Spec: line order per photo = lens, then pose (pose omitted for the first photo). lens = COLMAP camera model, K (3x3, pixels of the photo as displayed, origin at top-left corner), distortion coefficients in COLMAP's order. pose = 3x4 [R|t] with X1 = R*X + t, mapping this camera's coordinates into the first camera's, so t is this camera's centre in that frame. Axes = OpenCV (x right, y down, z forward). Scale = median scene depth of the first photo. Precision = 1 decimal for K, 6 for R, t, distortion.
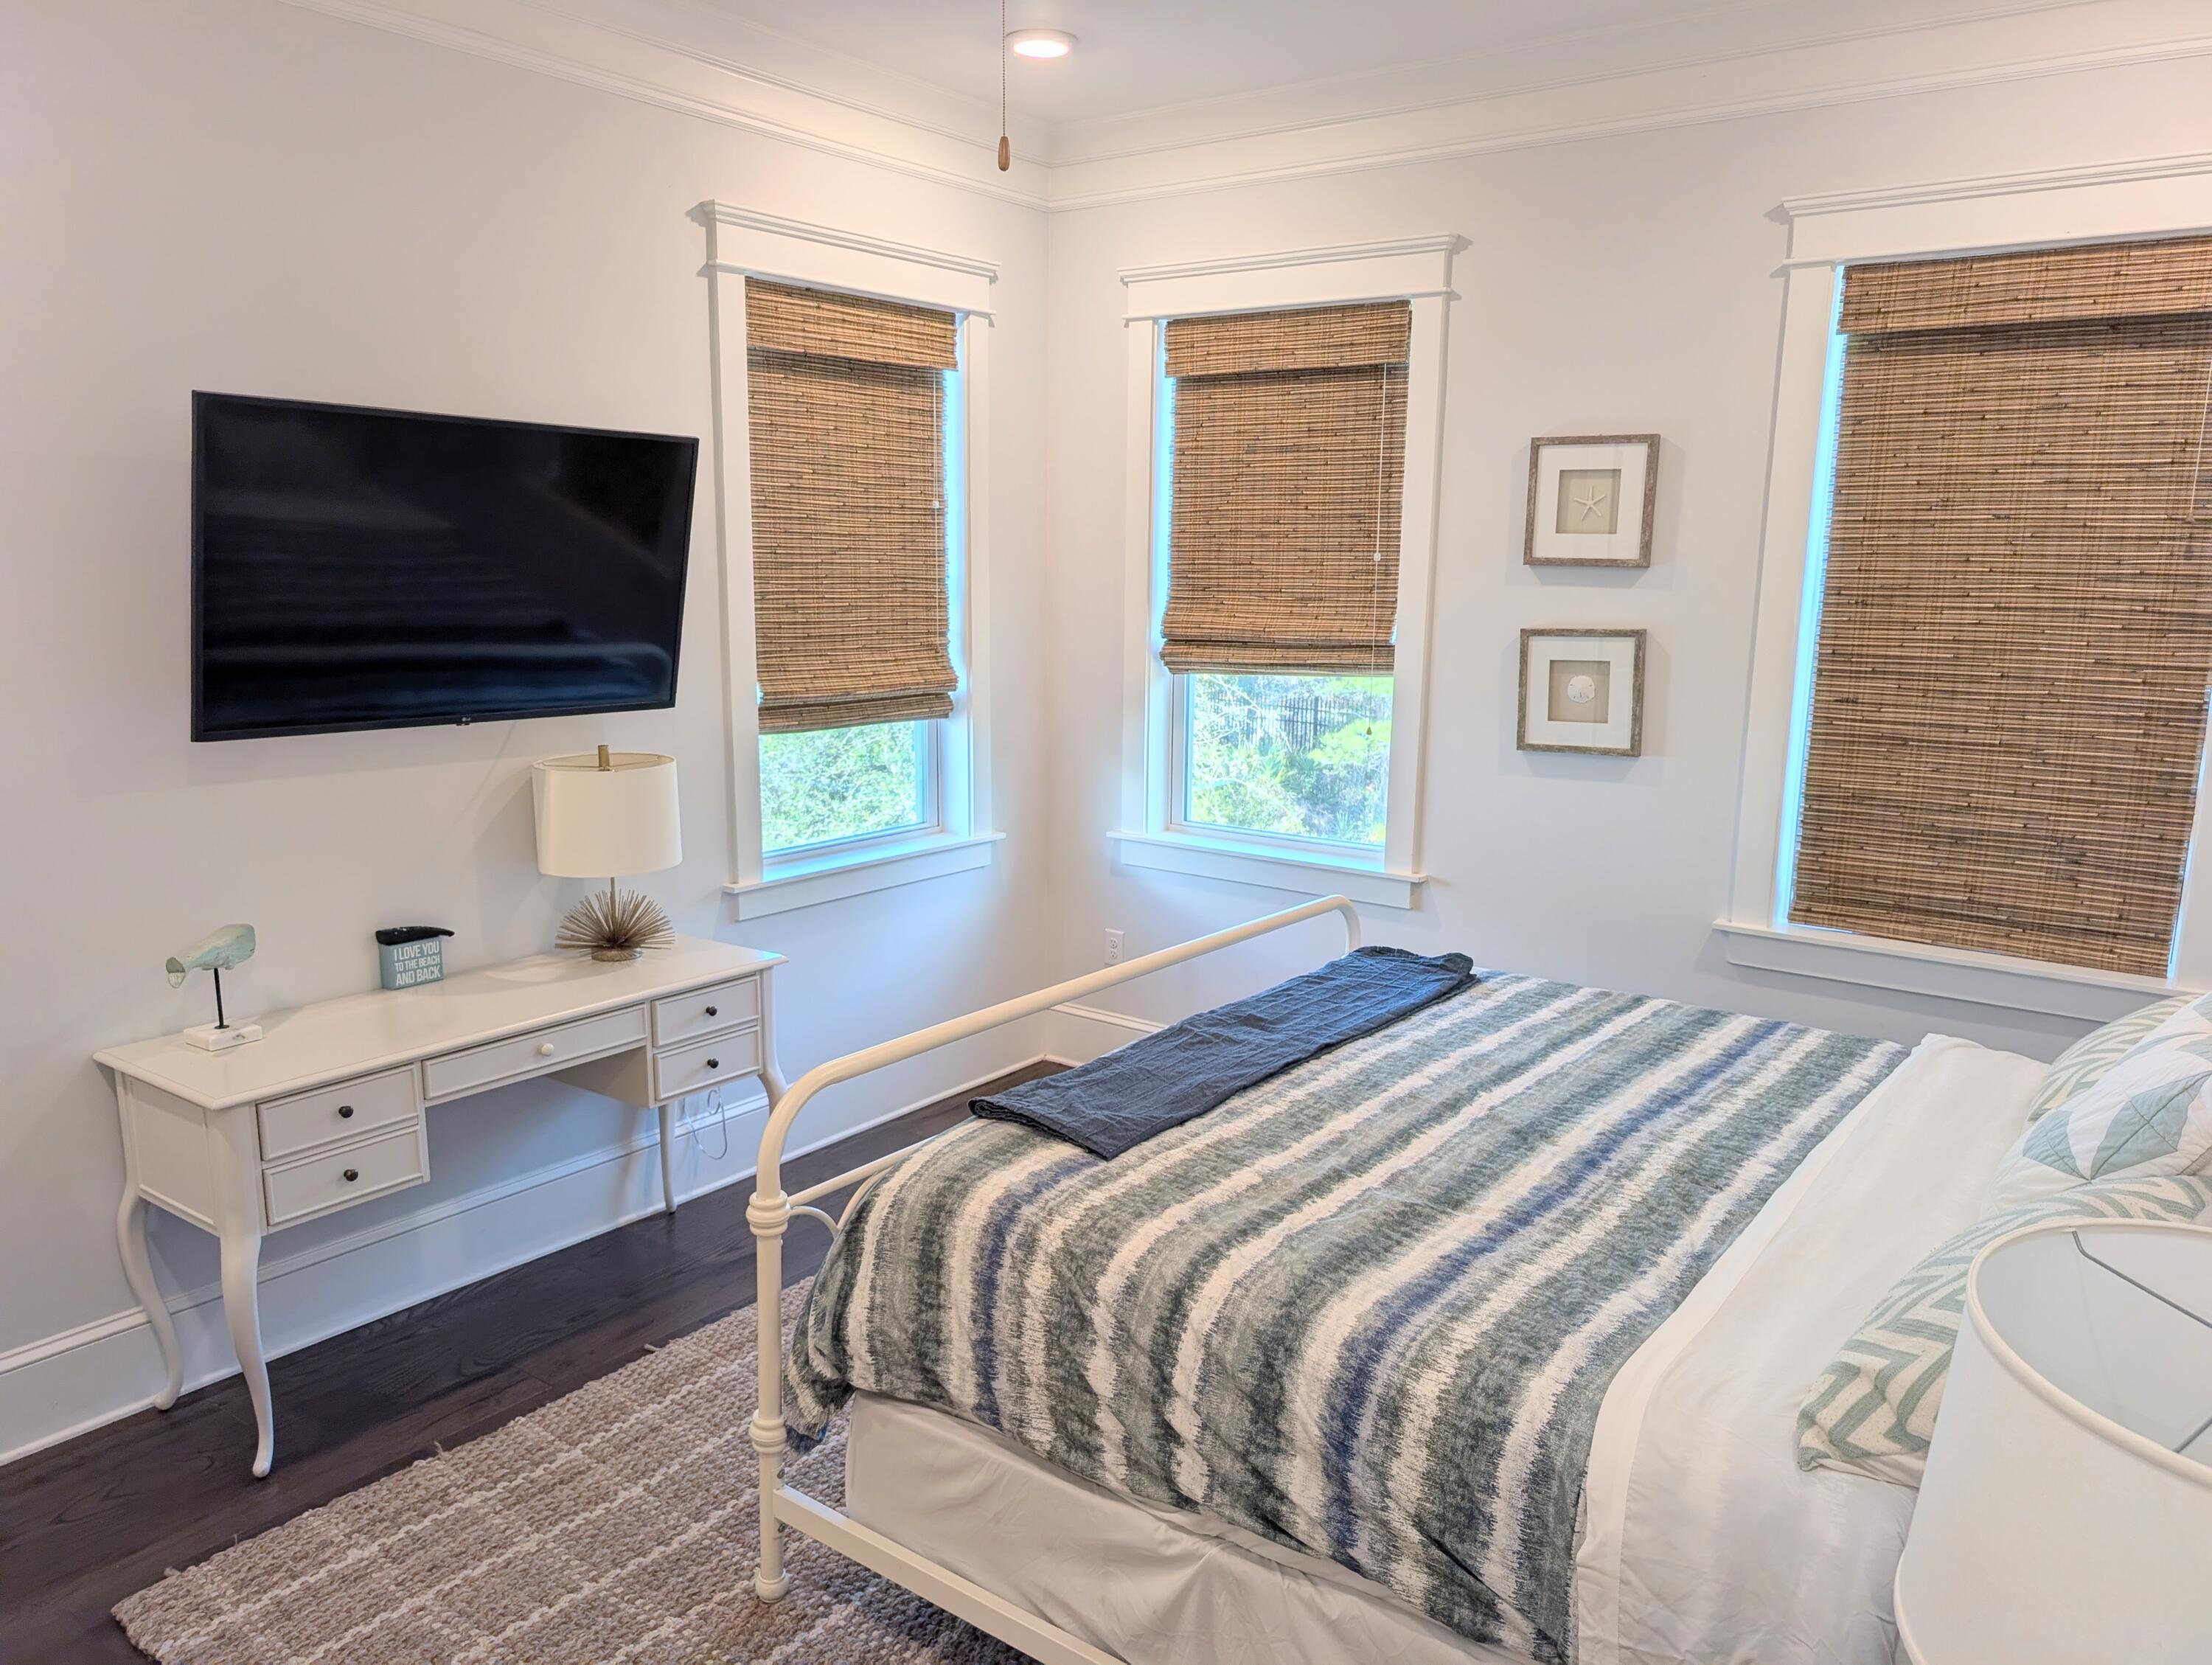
lens RADIAL K [[1602.3, 0, 1106.0], [0, 1602.3, 832.5], [0, 0, 1]] dist [-0.008356, -0.001151]
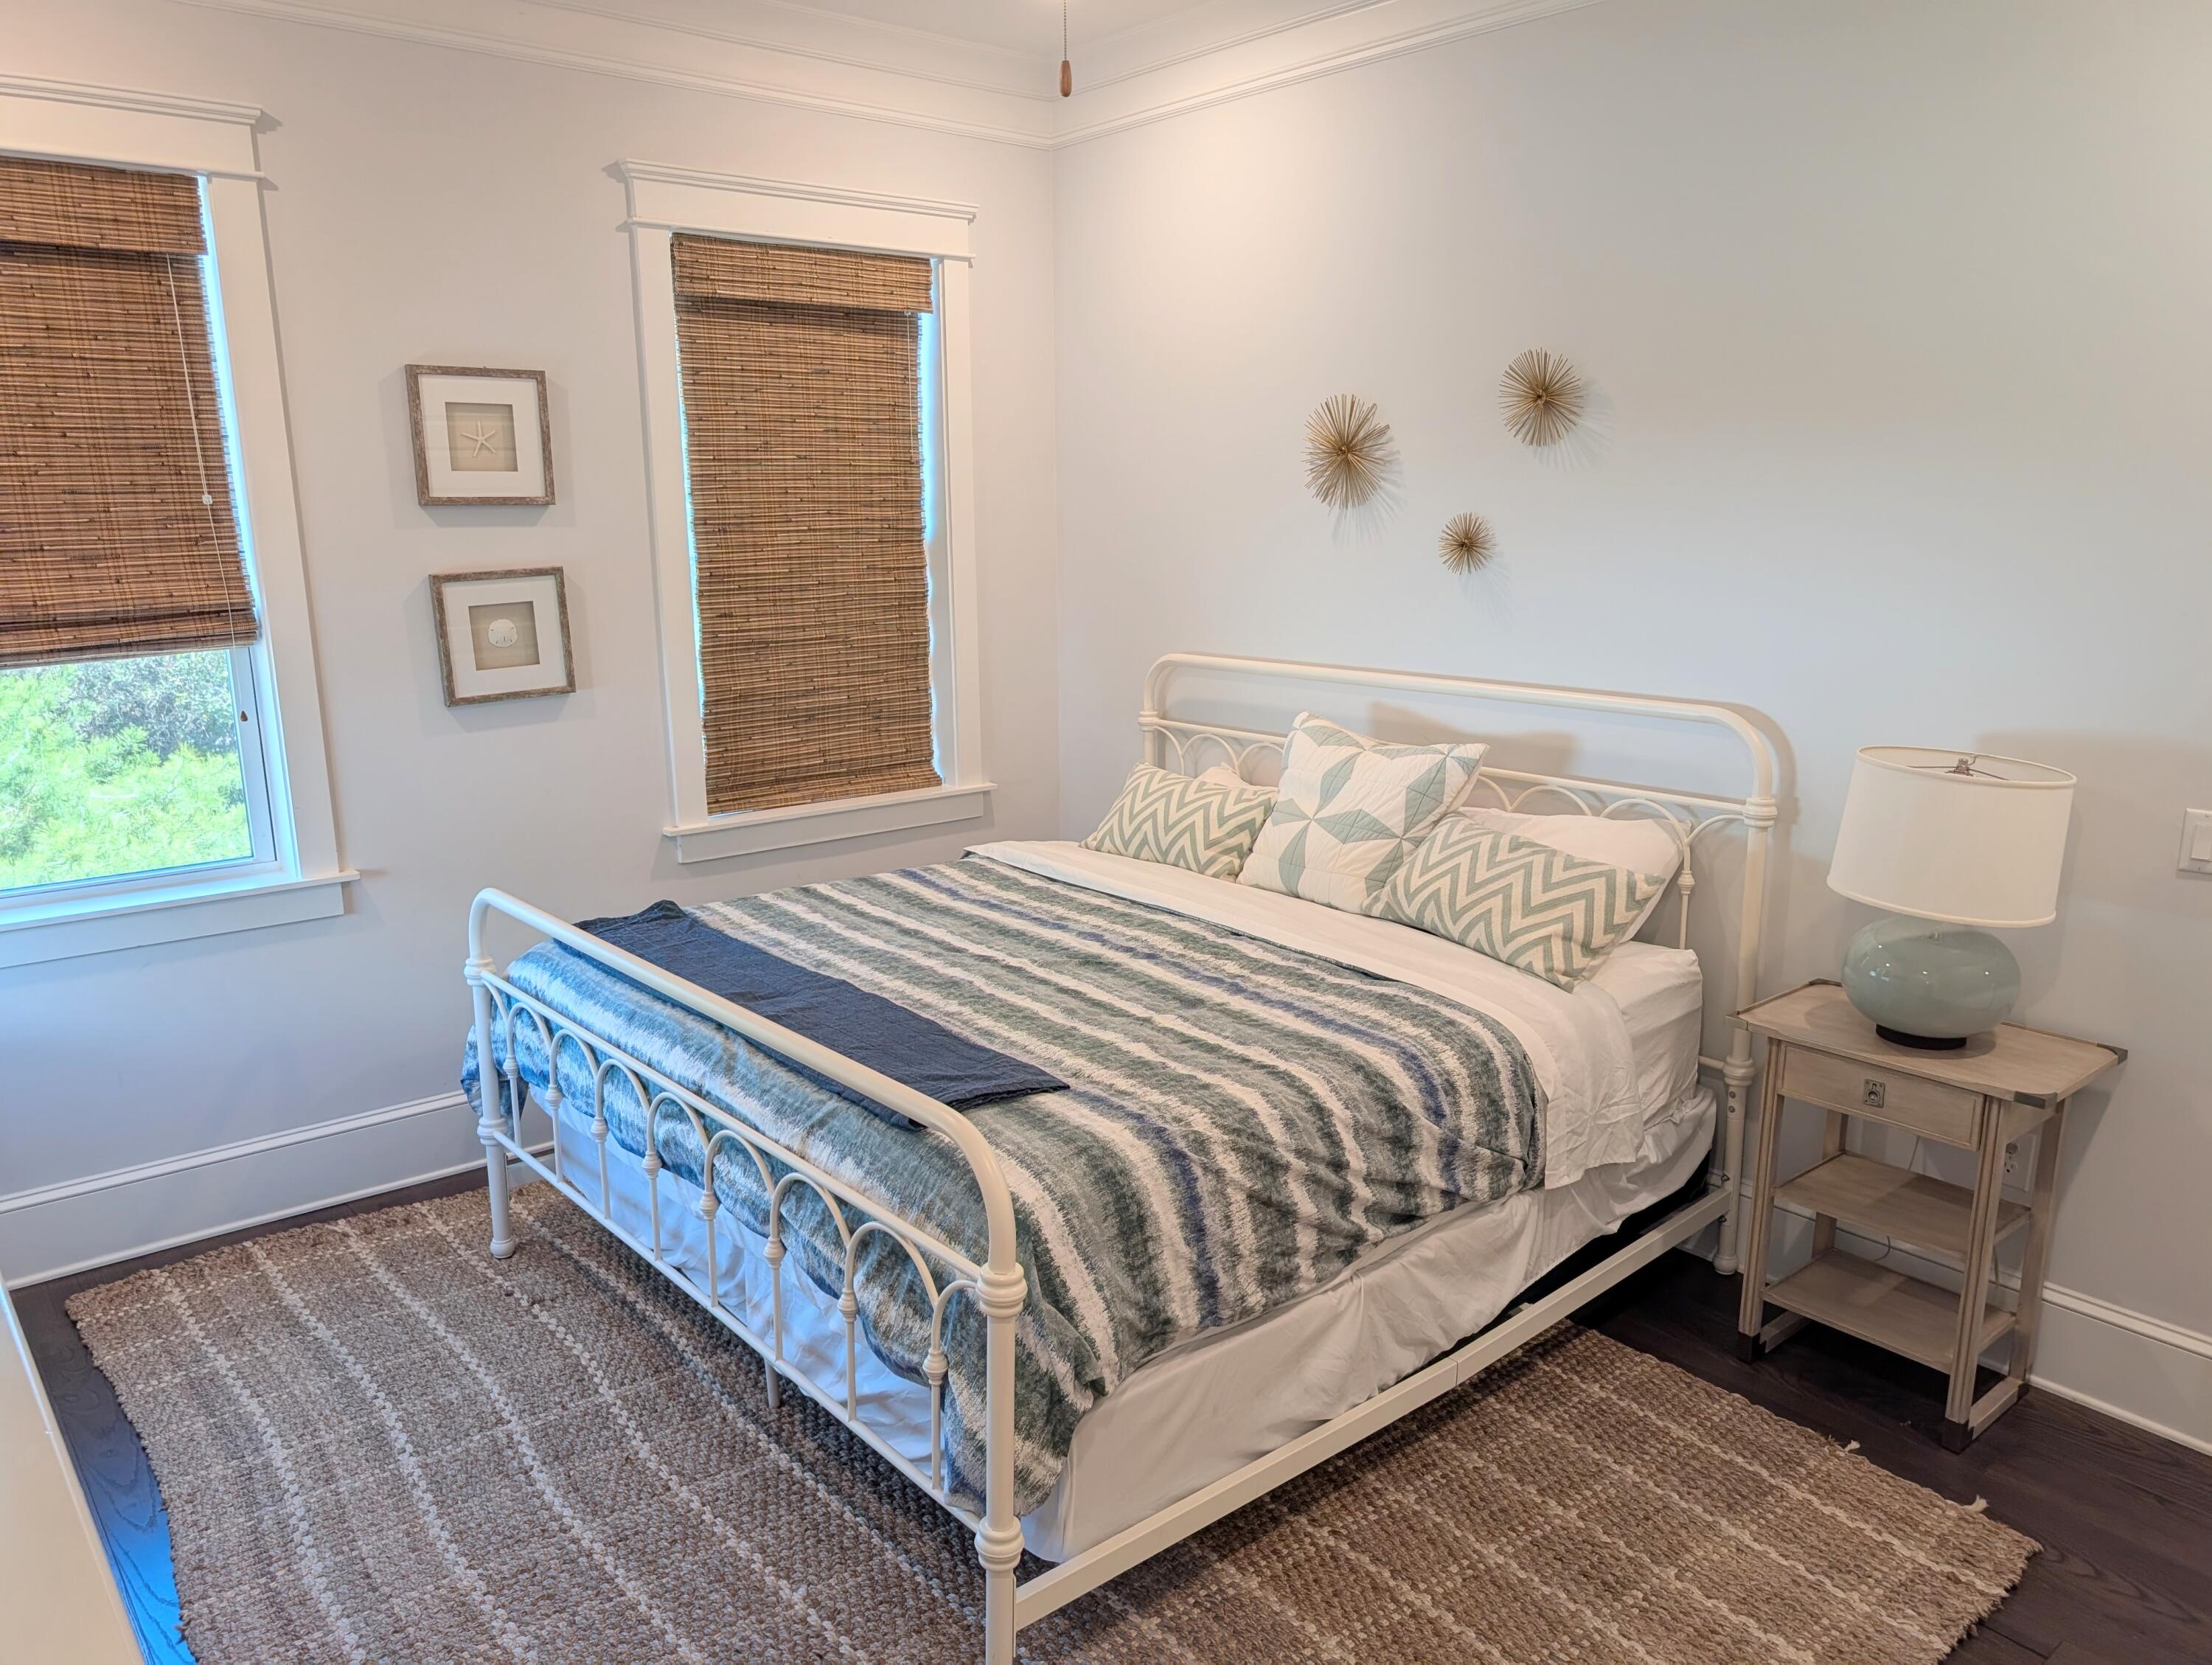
lens RADIAL K [[1602.3, 0, 1106.0], [0, 1602.3, 832.5], [0, 0, 1]] dist [-0.008356, -0.001151]
pose [[0.227317, -0.212116, 0.950439, -0.646726], [0.175717, 0.968904, 0.174210, -0.088330], [-0.957836, 0.127407, 0.257520, 0.479581]]
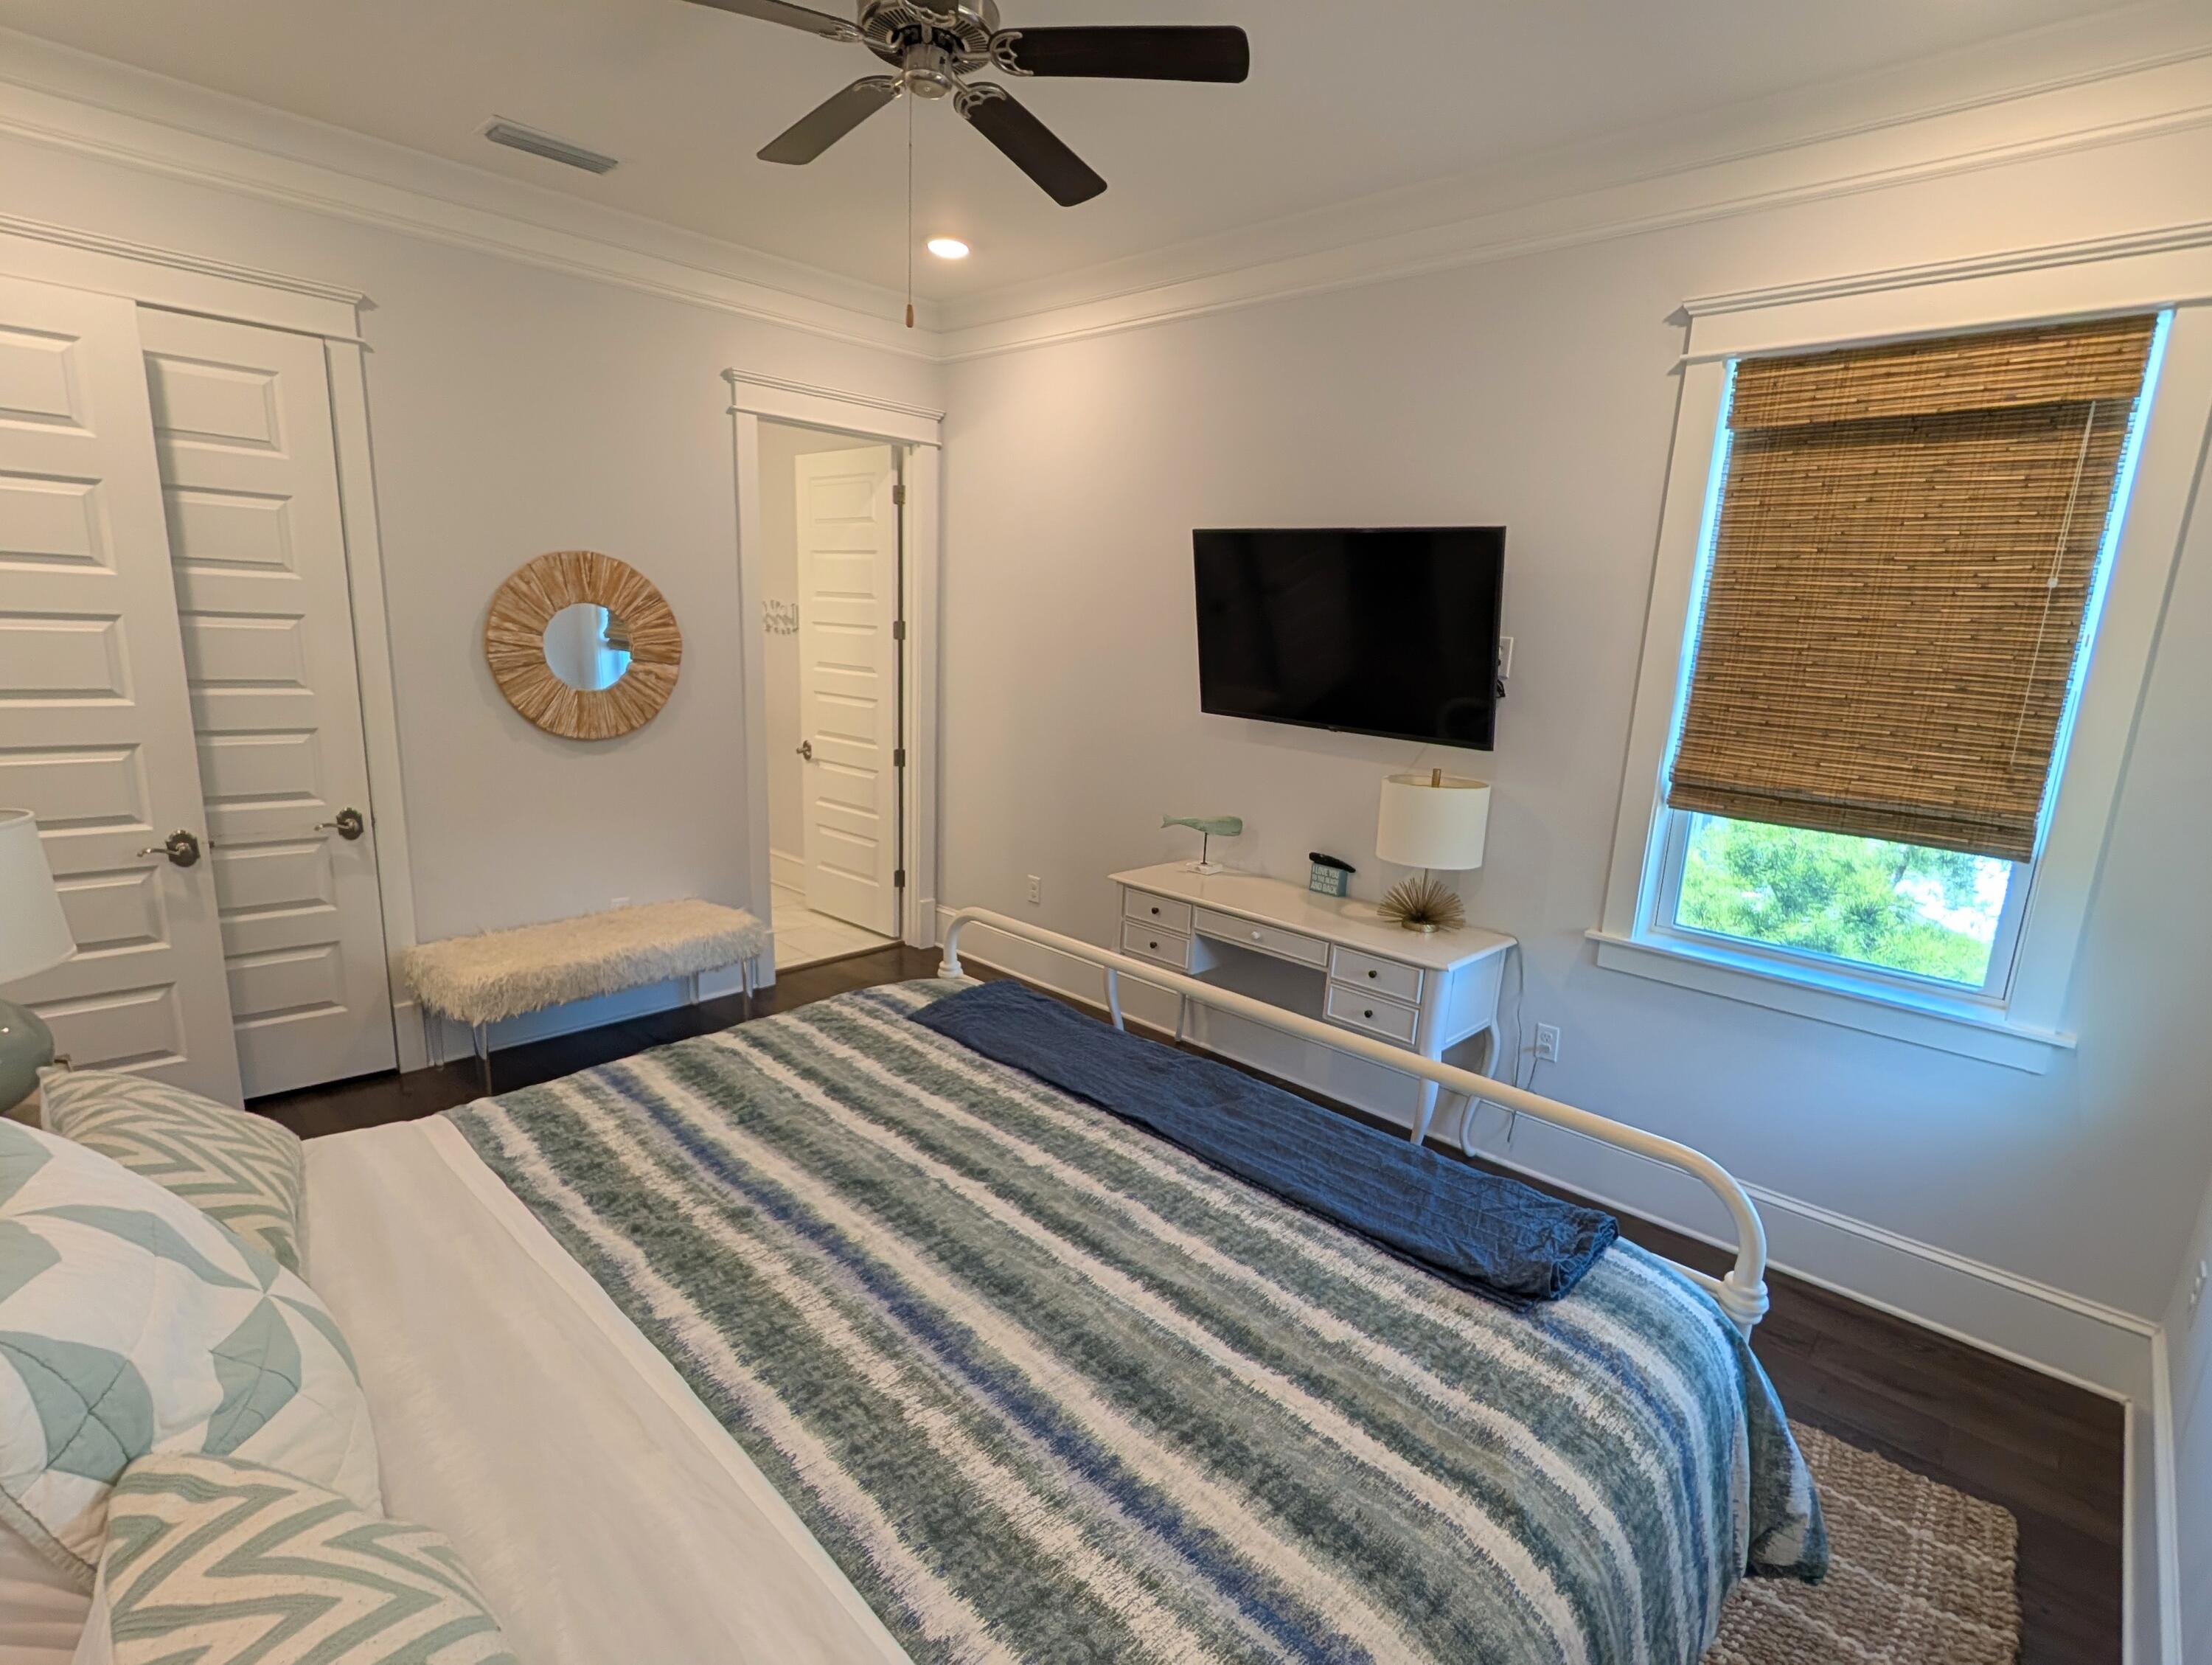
lens RADIAL K [[1064.4, 0, 1106.0], [0, 1064.4, 832.5], [0, 0, 1]] dist [-0.001378, -0.000374]
pose [[-0.108233, 0.179786, -0.977733, 0.603947], [-0.220432, 0.954688, 0.199950, -0.123791], [0.969379, 0.237165, -0.063698, 0.826069]]
